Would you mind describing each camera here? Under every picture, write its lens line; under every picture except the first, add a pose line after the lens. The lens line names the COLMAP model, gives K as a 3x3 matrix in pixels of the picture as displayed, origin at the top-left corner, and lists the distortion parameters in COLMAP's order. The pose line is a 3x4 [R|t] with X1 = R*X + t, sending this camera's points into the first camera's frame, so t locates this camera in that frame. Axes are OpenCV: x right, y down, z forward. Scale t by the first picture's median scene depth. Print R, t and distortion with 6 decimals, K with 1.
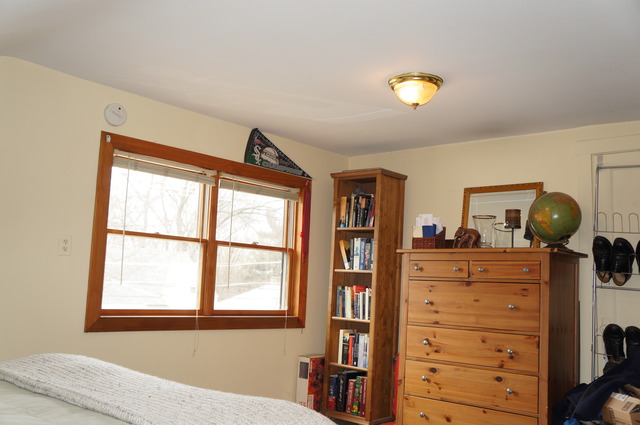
lens RADIAL K [[602.7, 0, 320.0], [0, 602.7, 212.5], [0, 0, 1]] dist [-0.094391, 0.194345]
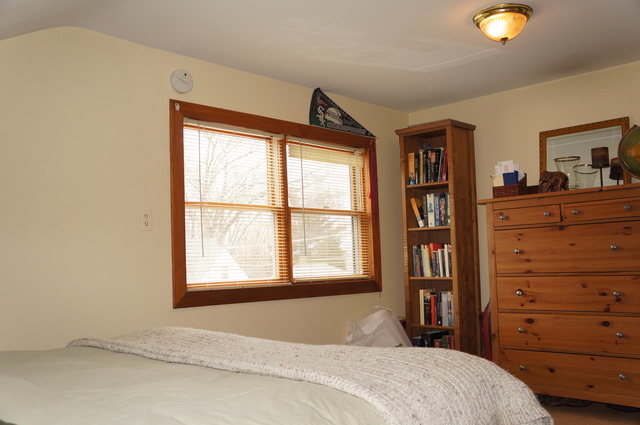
lens RADIAL K [[602.7, 0, 320.0], [0, 602.7, 212.5], [0, 0, 1]] dist [-0.094391, 0.194345]
pose [[0.996209, -0.082386, -0.027924, -0.099543], [0.083299, 0.995968, 0.033309, 0.028048], [0.025067, -0.035509, 0.999055, 0.036494]]
